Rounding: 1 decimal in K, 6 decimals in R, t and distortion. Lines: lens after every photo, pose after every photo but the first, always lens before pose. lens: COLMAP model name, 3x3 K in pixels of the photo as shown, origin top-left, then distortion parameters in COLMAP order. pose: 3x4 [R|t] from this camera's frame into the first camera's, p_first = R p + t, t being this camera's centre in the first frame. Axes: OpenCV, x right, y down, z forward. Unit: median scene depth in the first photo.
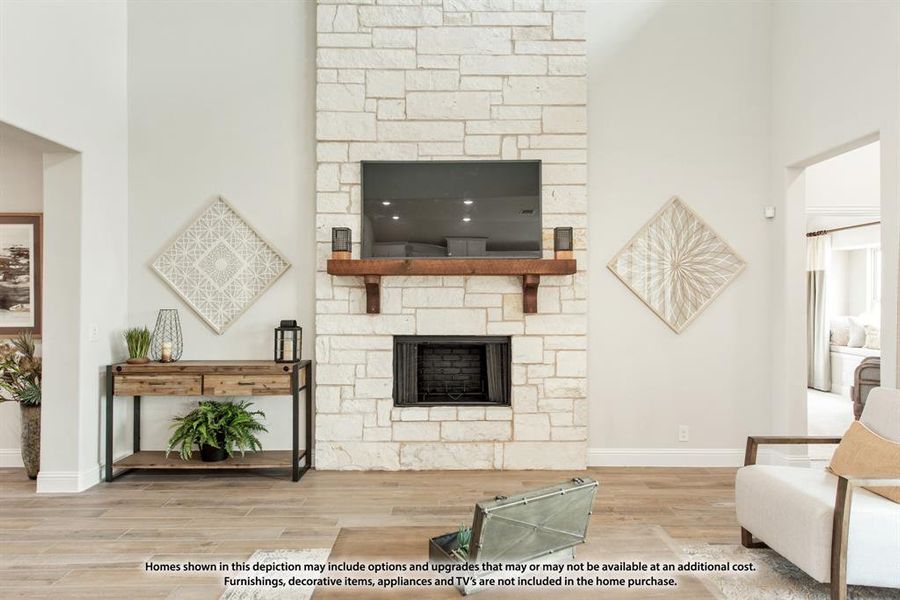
lens RADIAL K [[517.9, 0, 451.8], [0, 517.9, 296.3], [0, 0, 1]] dist [0.022995, -0.008919]
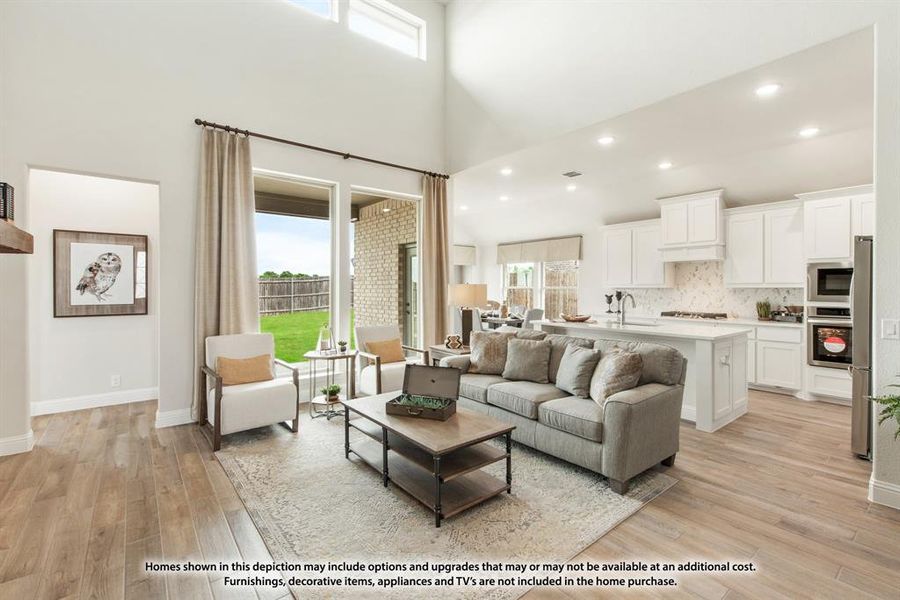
lens RADIAL K [[398.8, 0, 455.8], [0, 398.8, 291.0], [0, 0, 1]] dist [0.013307, -0.002610]
pose [[-0.620822, -0.007552, 0.783916, -0.543106], [-0.006095, 0.999970, 0.004807, 0.001774], [-0.783928, -0.001794, -0.620849, 0.818547]]
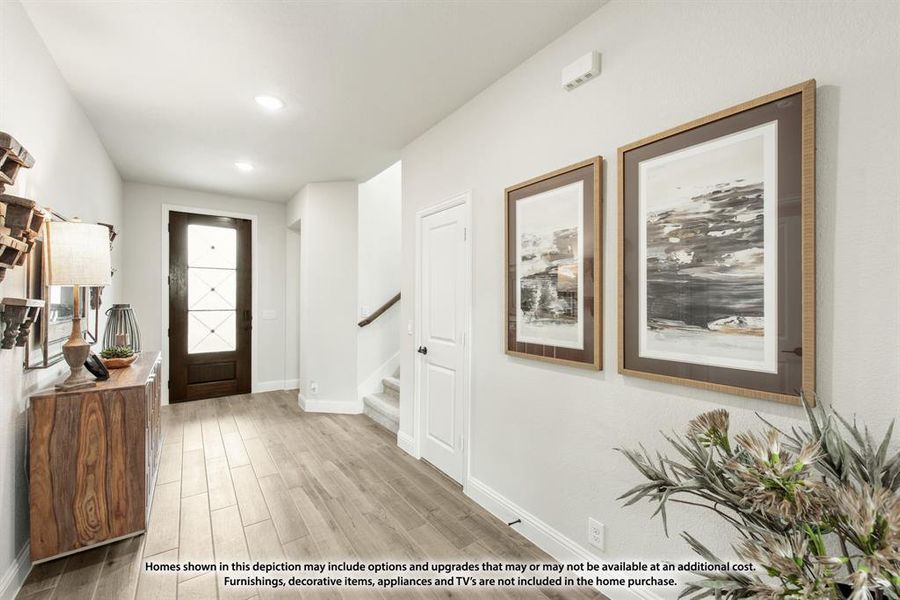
lens RADIAL K [[364.4, 0, 459.5], [0, 364.4, 298.7], [0, 0, 1]] dist [0.015734, -0.001493]
pose [[0.591935, 0.002790, -0.805981, -0.729853], [-0.003295, 0.999994, 0.001041, 0.000394], [0.805979, 0.002039, 0.591941, 0.648028]]
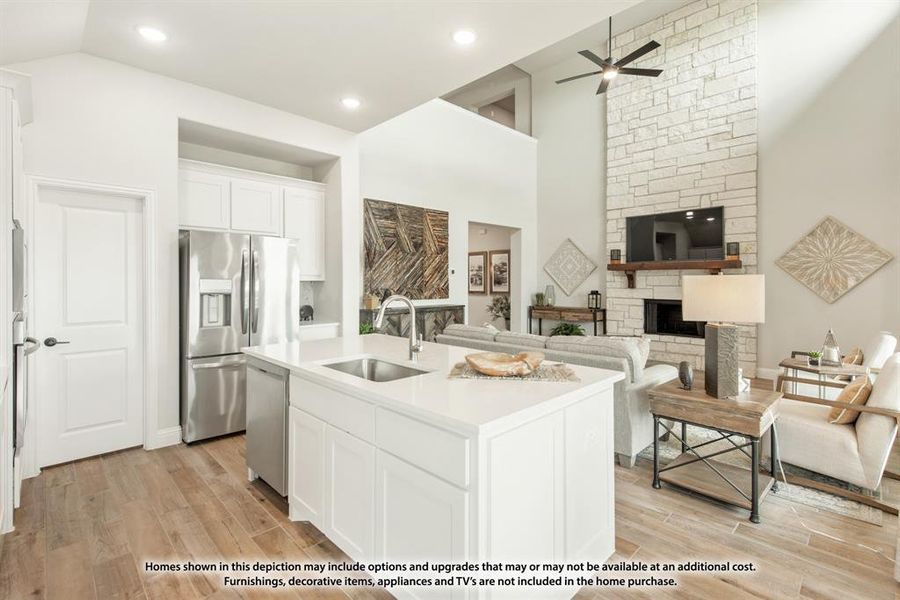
lens RADIAL K [[424.3, 0, 455.1], [0, 424.3, 280.7], [0, 0, 1]] dist [0.015883, -0.004767]
pose [[0.696202, -0.000724, -0.717845, 0.590276], [0.004182, 0.999987, 0.003047, -0.006067], [0.717833, -0.005123, 0.696196, -0.731156]]
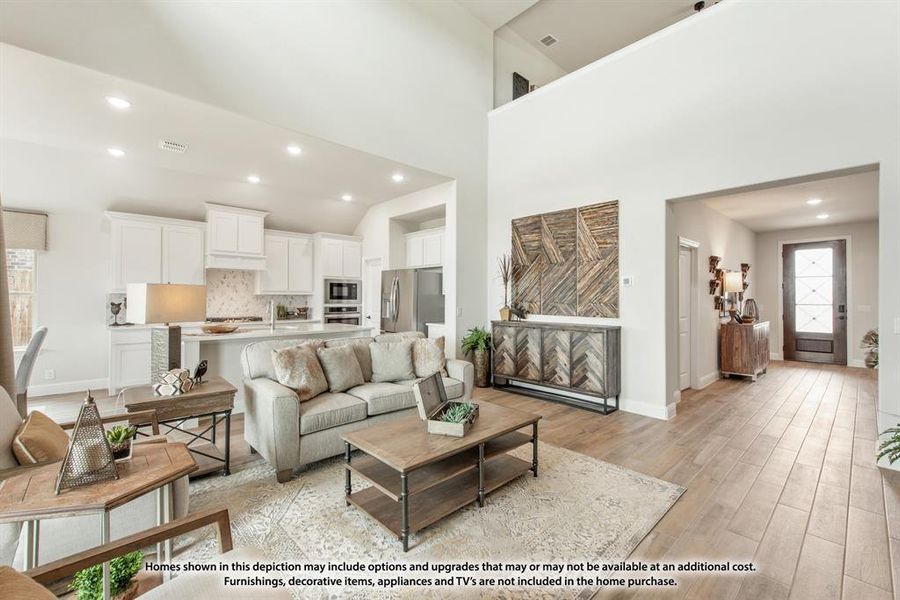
lens RADIAL K [[376.5, 0, 442.8], [0, 376.5, 297.2], [0, 0, 1]] dist [0.013172, -0.002739]
pose [[-0.742766, -0.003583, -0.669542, 0.475142], [0.001966, 0.999970, -0.007532, 0.016221], [0.669549, -0.006911, -0.742736, 0.884073]]
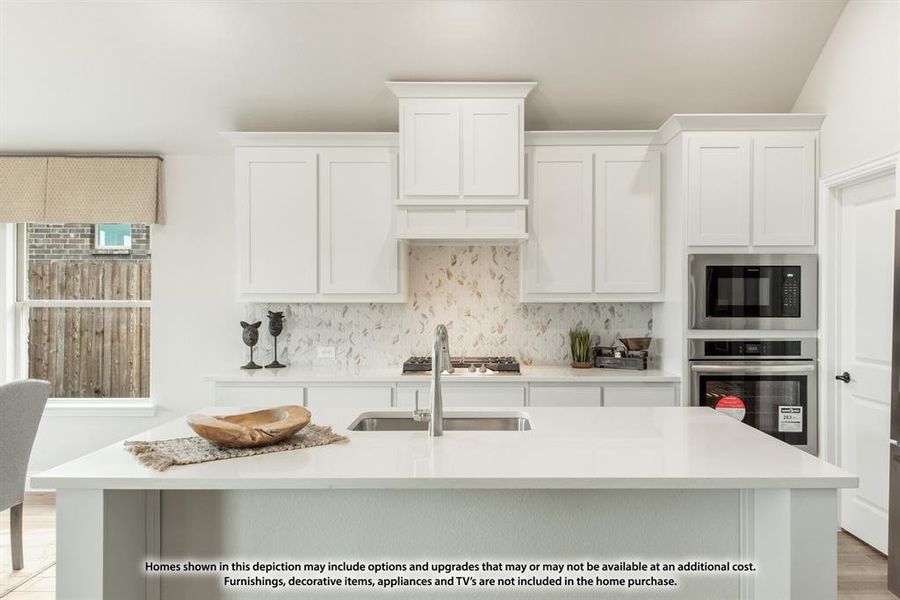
lens RADIAL K [[625.4, 0, 473.1], [0, 625.4, 302.5], [0, 0, 1]] dist [0.020014, -0.004186]
pose [[-0.999902, 0.000251, 0.013967, 0.048706], [0.000230, 0.999999, -0.001513, -0.007247], [-0.013967, -0.001509, -0.999901, 0.211388]]
